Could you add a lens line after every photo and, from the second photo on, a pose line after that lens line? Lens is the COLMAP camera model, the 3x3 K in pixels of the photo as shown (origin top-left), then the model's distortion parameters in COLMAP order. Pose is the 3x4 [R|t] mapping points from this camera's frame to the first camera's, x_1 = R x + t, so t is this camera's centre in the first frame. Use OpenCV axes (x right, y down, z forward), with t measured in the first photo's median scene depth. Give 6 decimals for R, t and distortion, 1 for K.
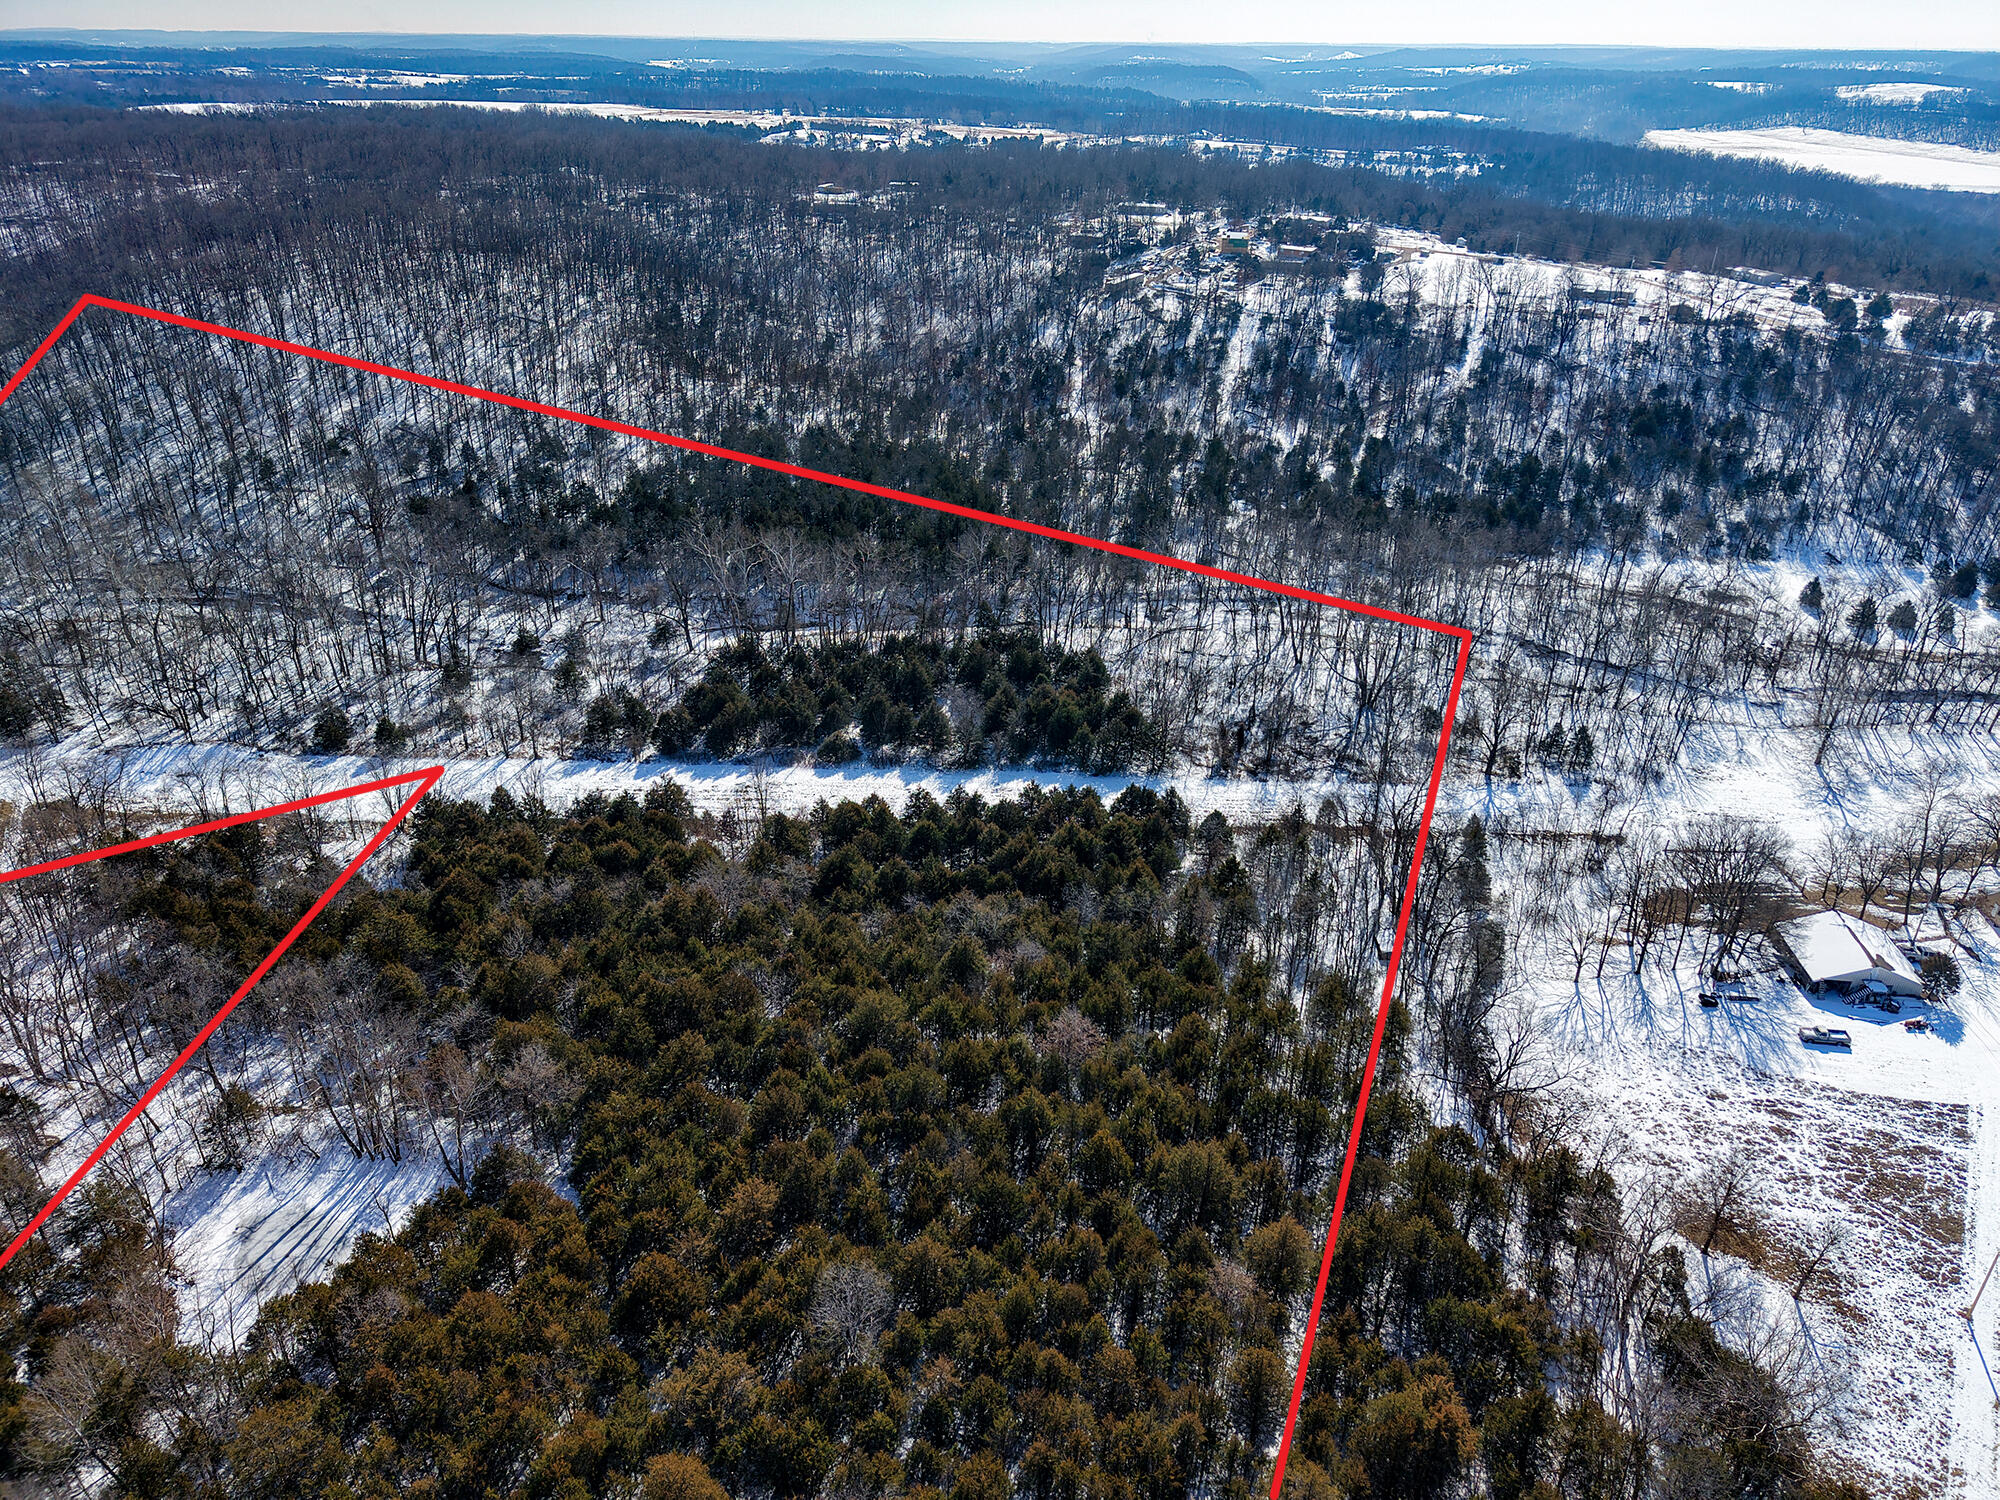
lens RADIAL K [[1336.8, 0, 1000.0], [0, 1336.8, 750.0], [0, 0, 1]] dist [0.023097, -0.012517]
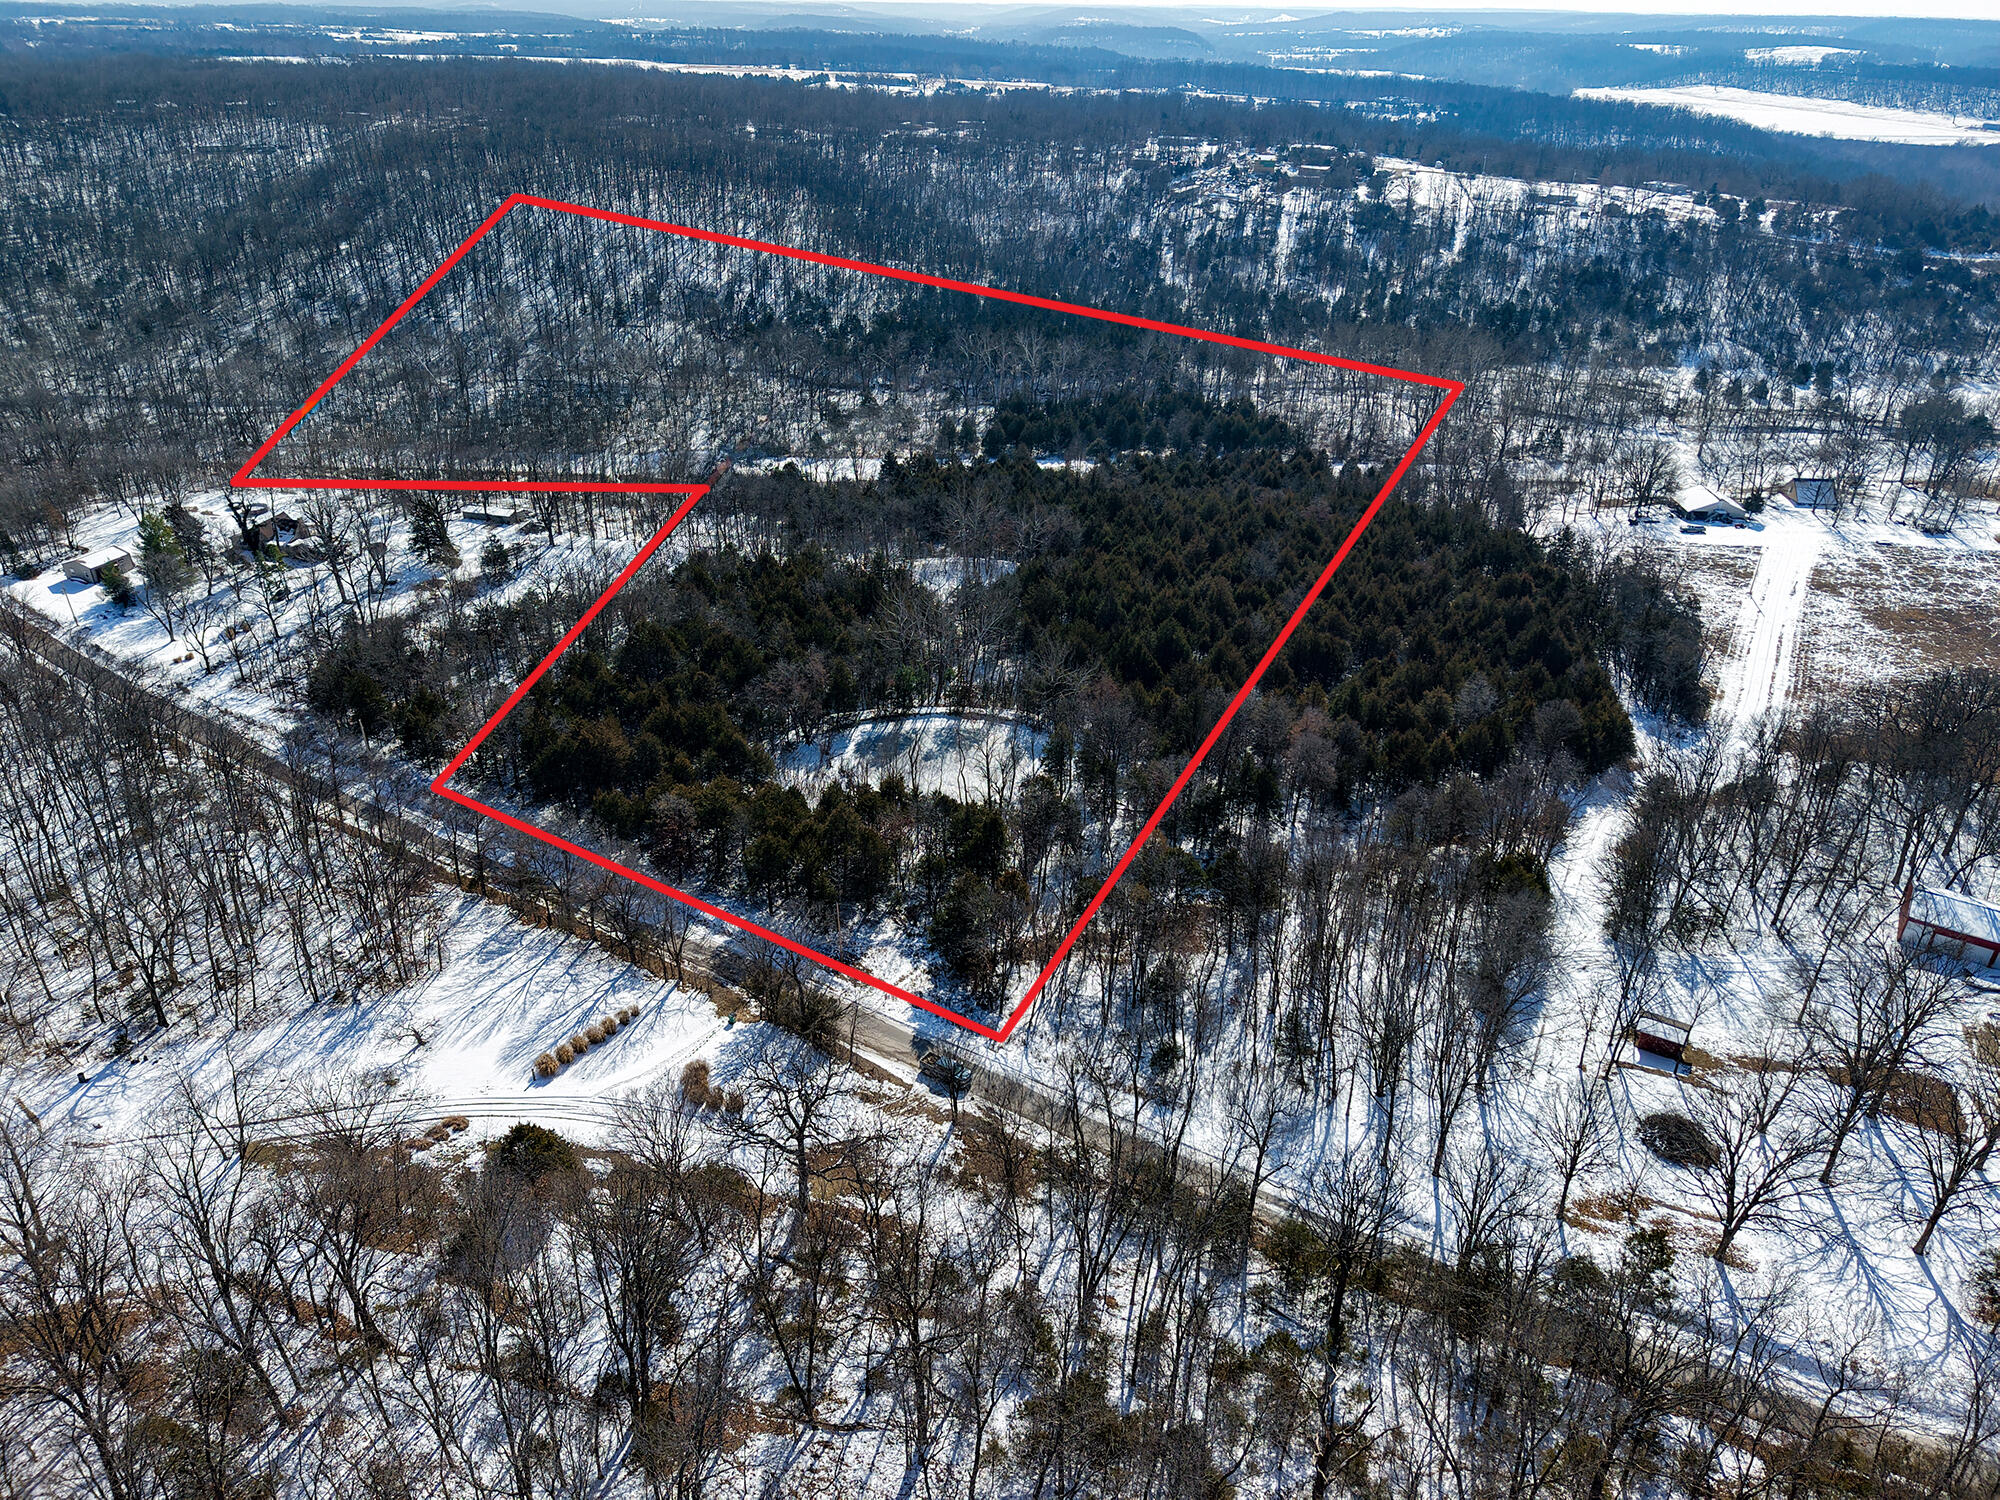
lens RADIAL K [[1331.3, 0, 982.4], [0, 1331.3, 730.5], [0, 0, 1]] dist [0.013299, -0.003887]
pose [[0.999433, -0.012167, 0.031381, -0.168093], [0.011730, 0.999832, 0.014079, 0.166825], [-0.031547, -0.013702, 0.999408, -0.318161]]
